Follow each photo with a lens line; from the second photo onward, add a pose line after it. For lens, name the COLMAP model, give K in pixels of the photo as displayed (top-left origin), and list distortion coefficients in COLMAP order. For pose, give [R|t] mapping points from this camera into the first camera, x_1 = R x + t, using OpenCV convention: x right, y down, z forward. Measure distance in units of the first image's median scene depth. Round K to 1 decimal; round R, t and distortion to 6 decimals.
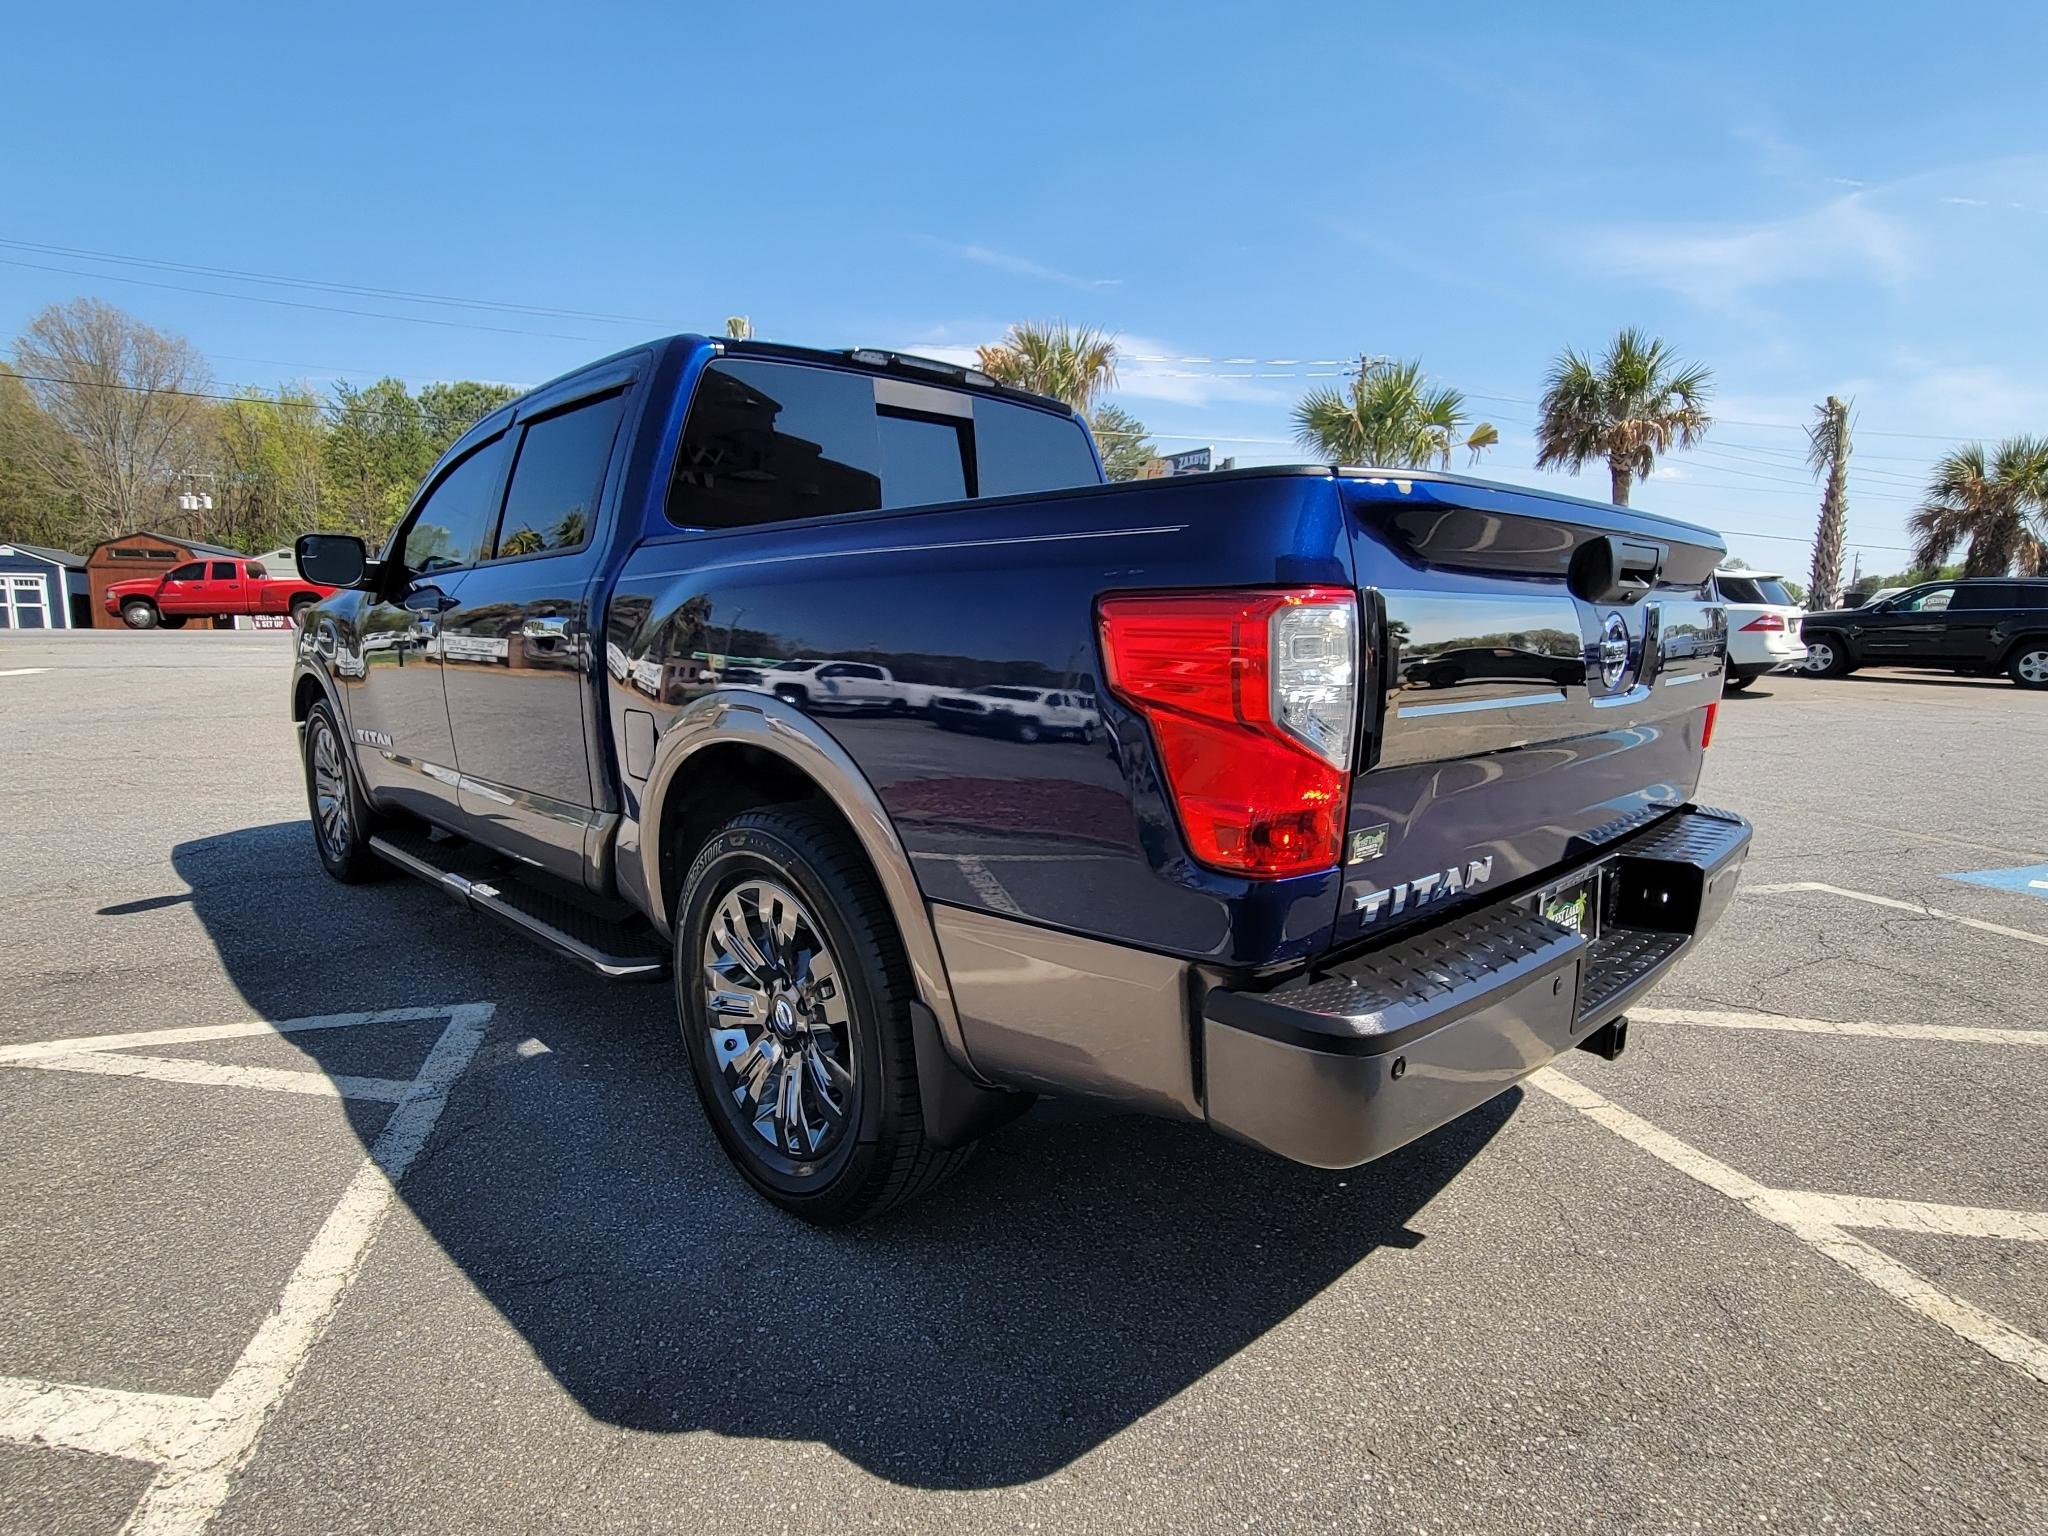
lens RADIAL K [[1076.2, 0, 1032.5], [0, 1076.2, 775.8], [0, 0, 1]] dist [-0.001397, -0.000869]
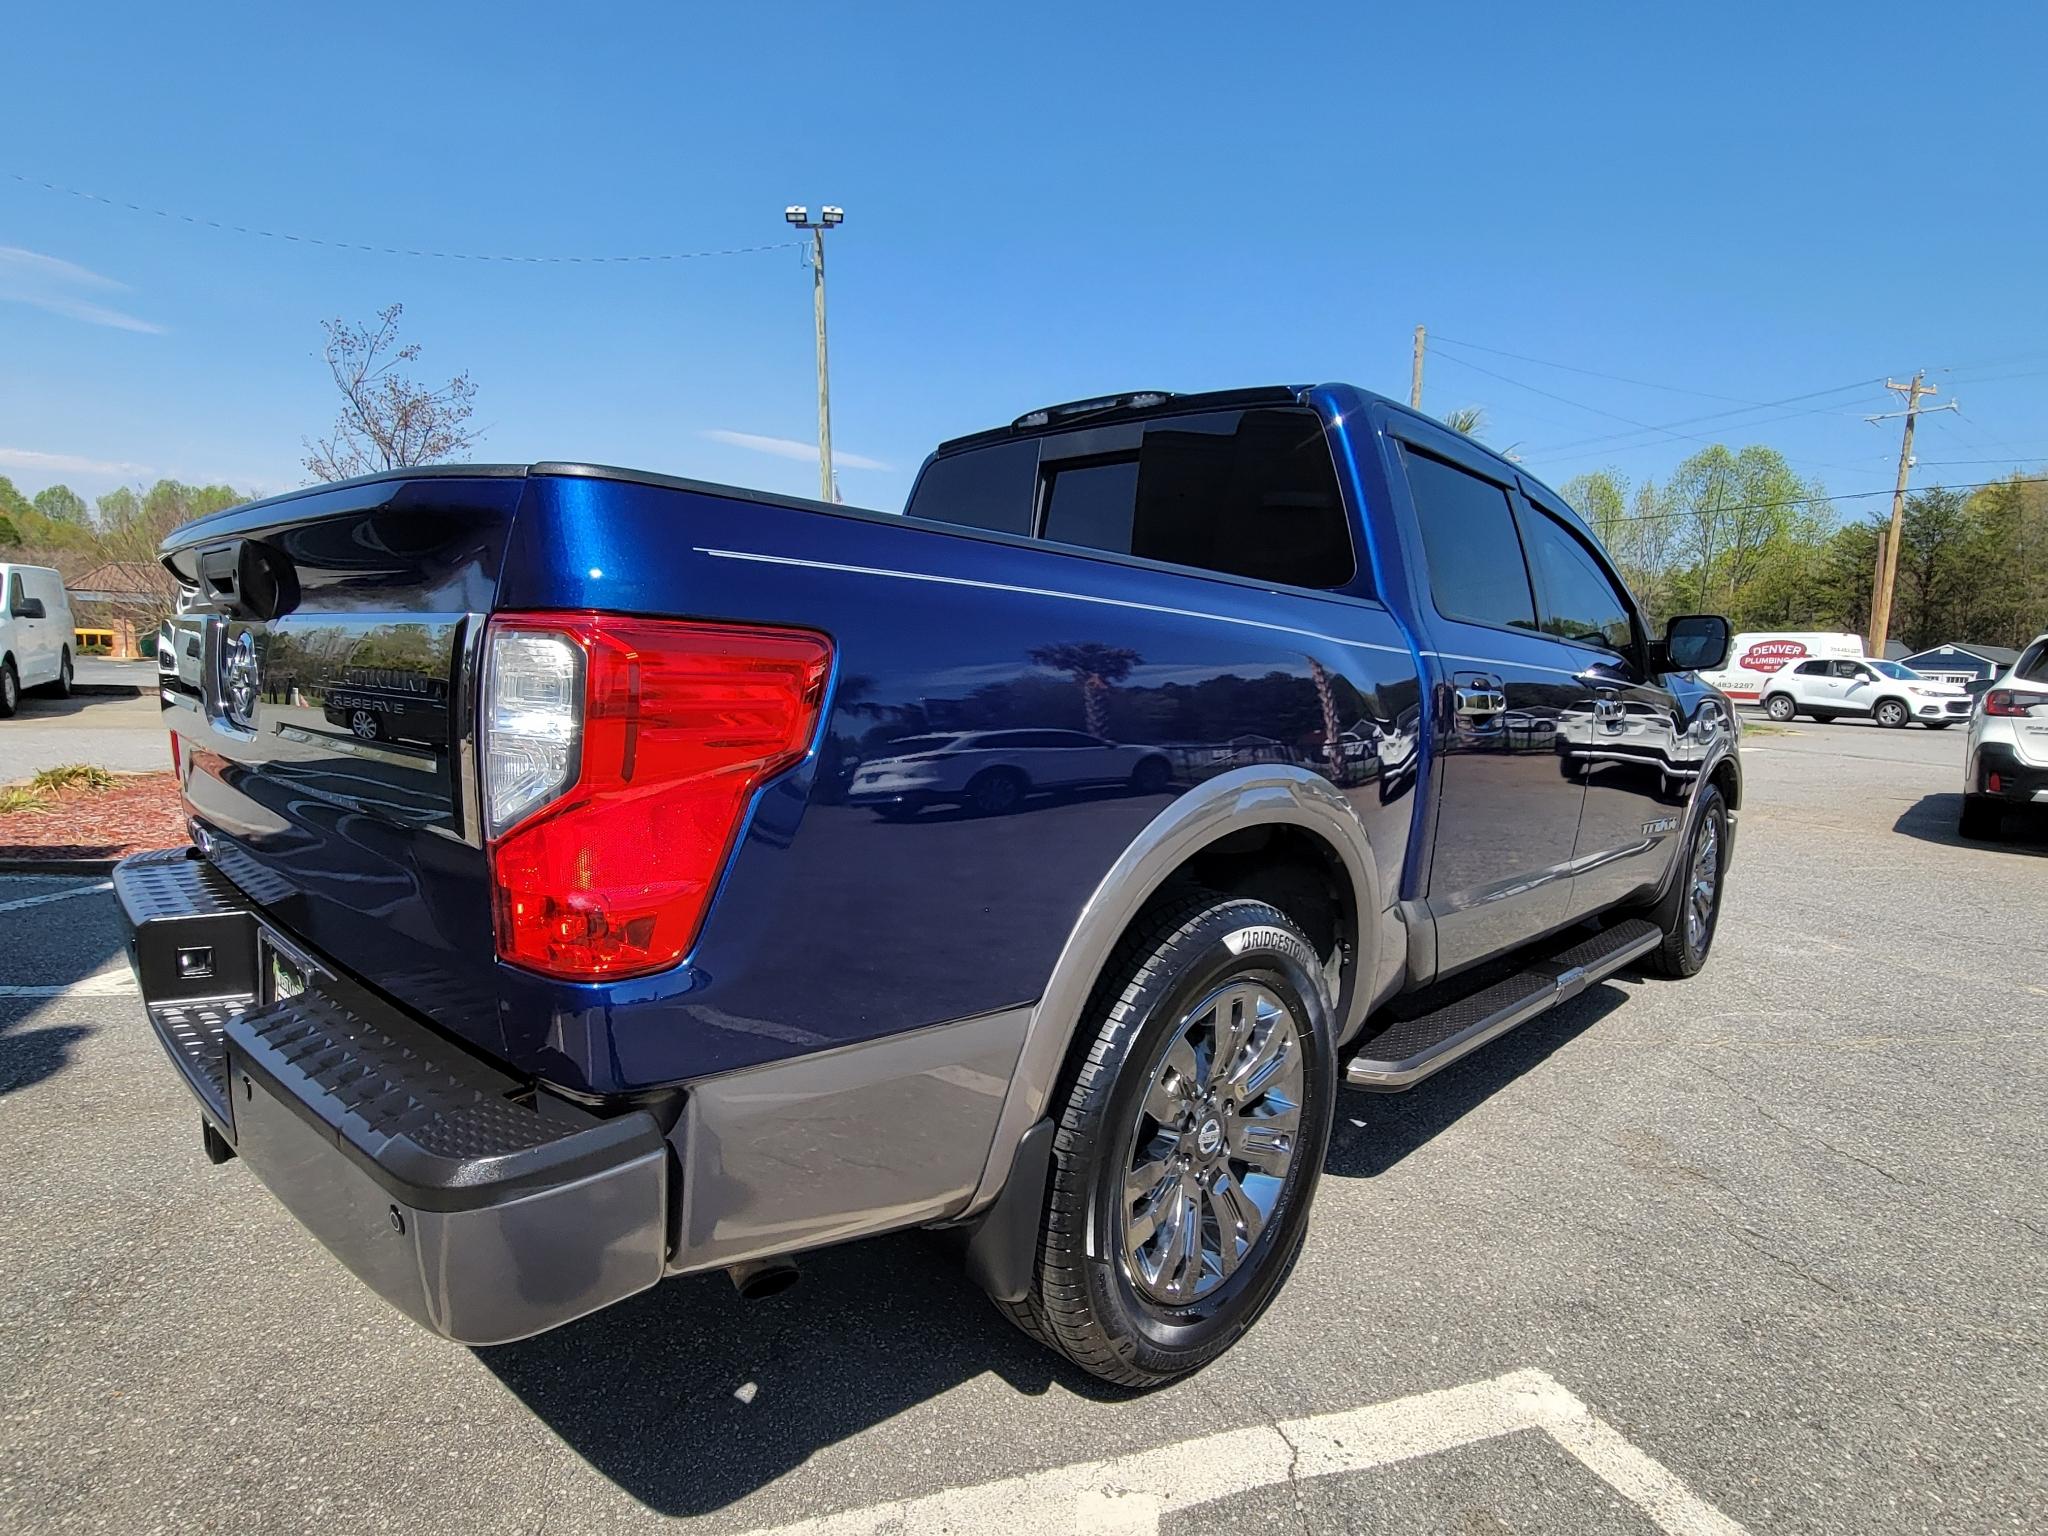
lens RADIAL K [[1074.1, 0, 1037.9], [0, 1074.1, 777.1], [0, 0, 1]] dist [-0.000359, 0.000839]
pose [[0.033976, 0.097676, -0.994638, 0.161137], [-0.188654, 0.977948, 0.089593, -0.026312], [0.981456, 0.184598, 0.051654, 0.180888]]
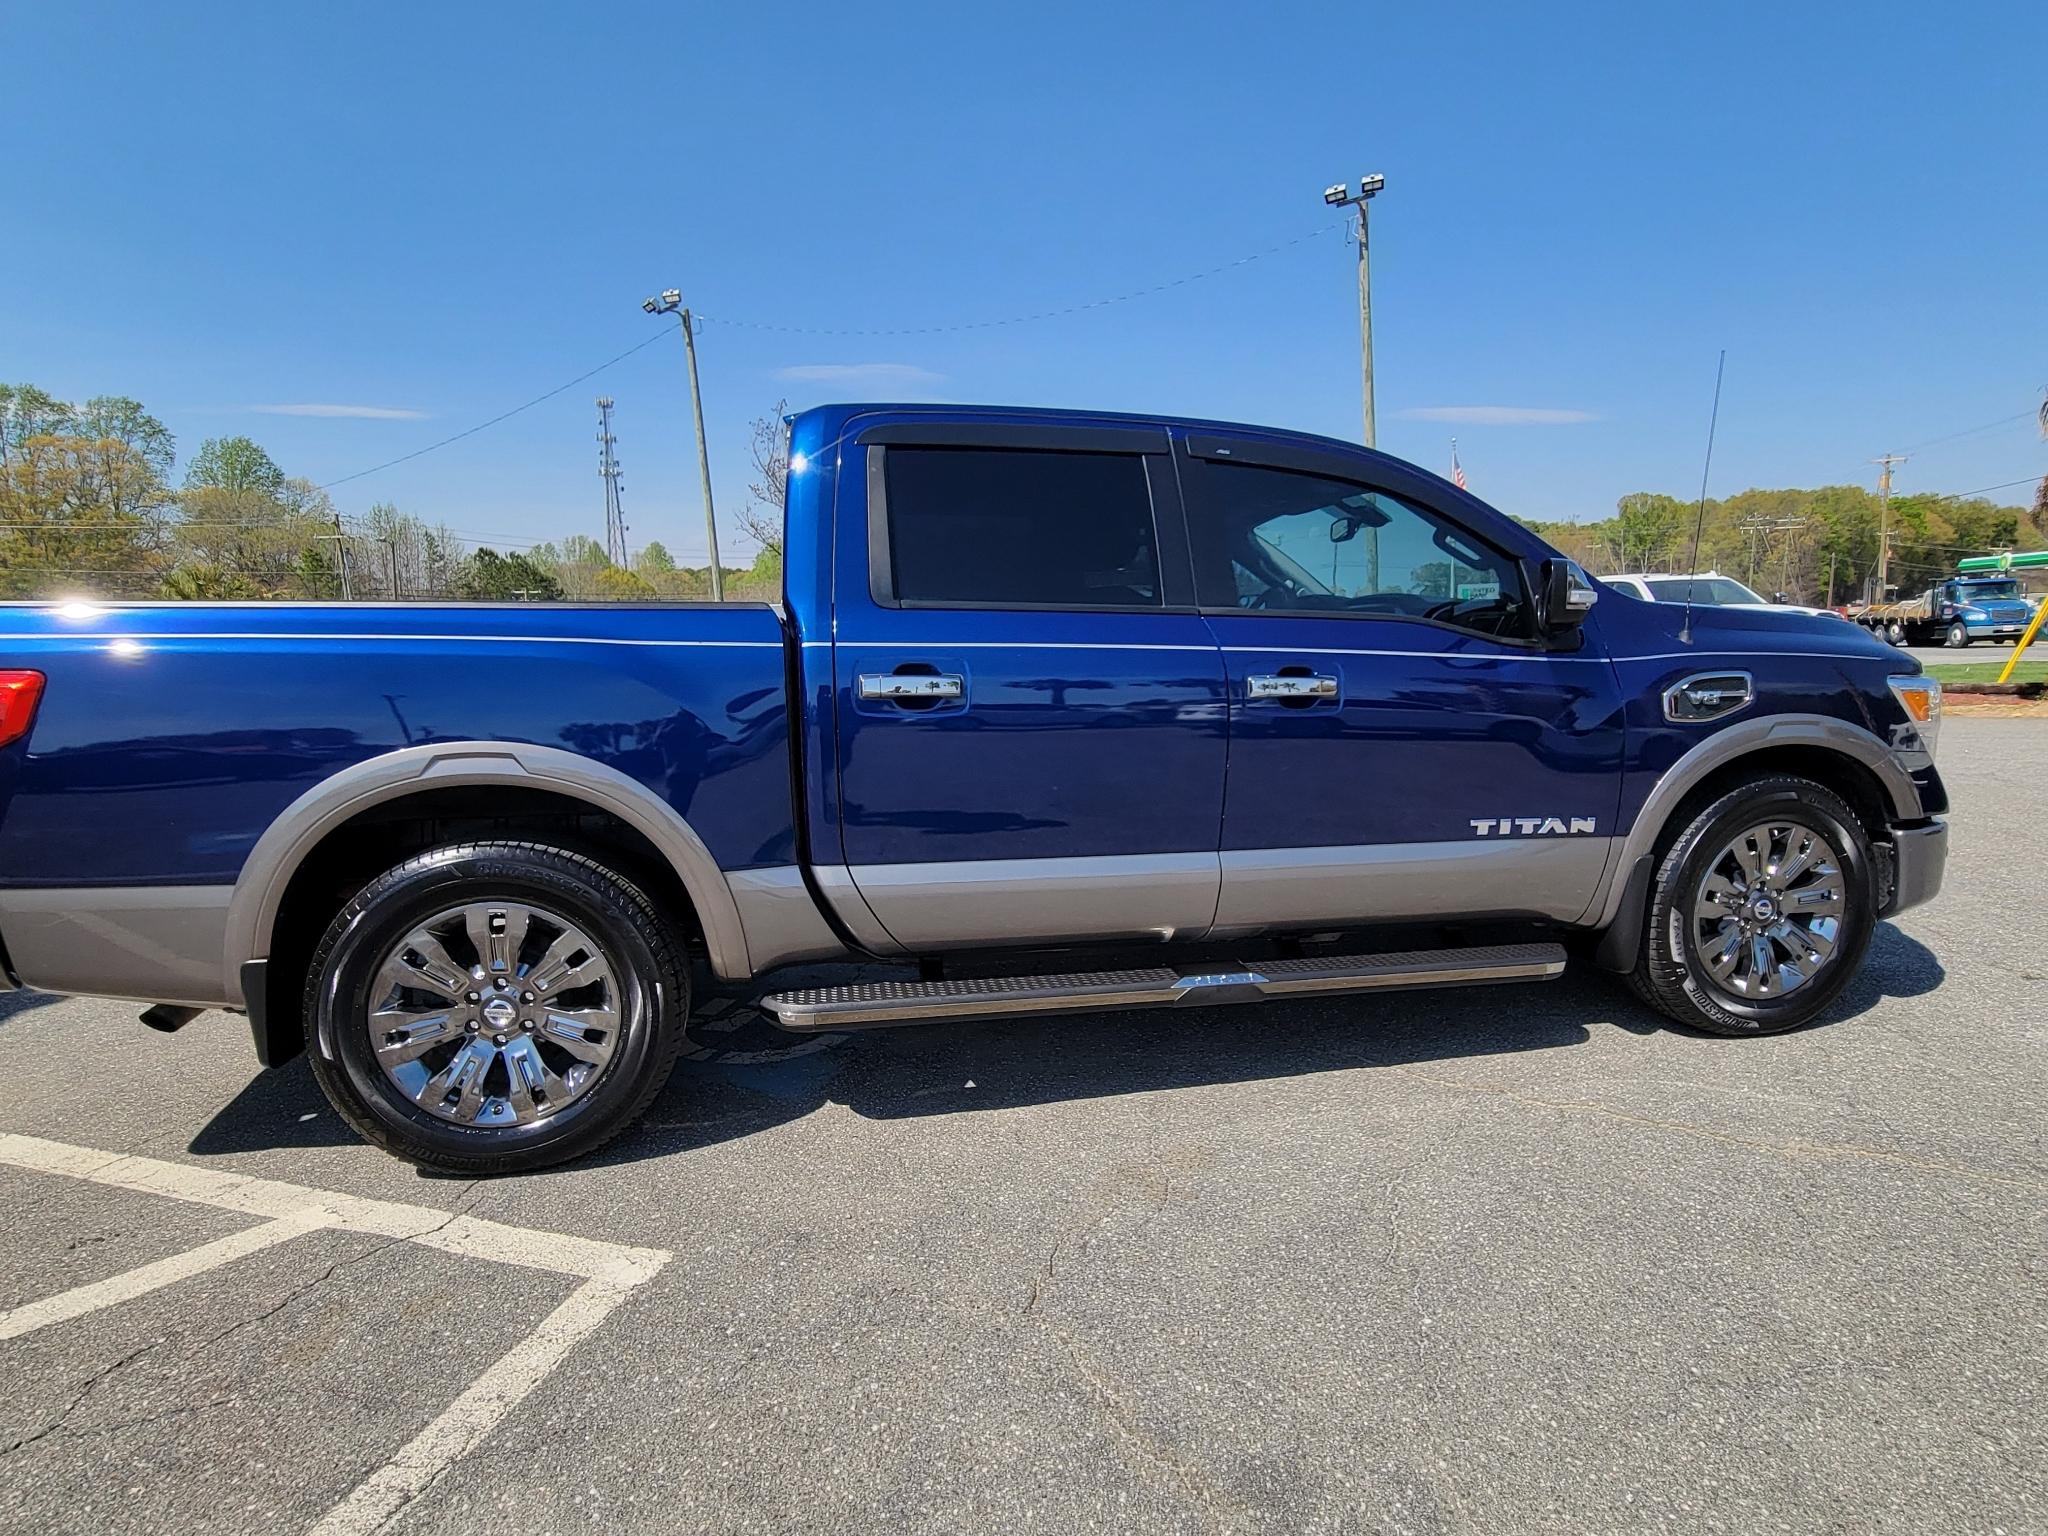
lens RADIAL K [[1075.2, 0, 1036.8], [0, 1075.2, 774.6], [0, 0, 1]] dist [-0.000652, -0.001886]
pose [[-0.546005, 0.104461, -0.831244, 0.135877], [-0.116832, 0.973007, 0.199017, -0.055838], [0.829595, 0.205780, -0.519062, 0.349397]]
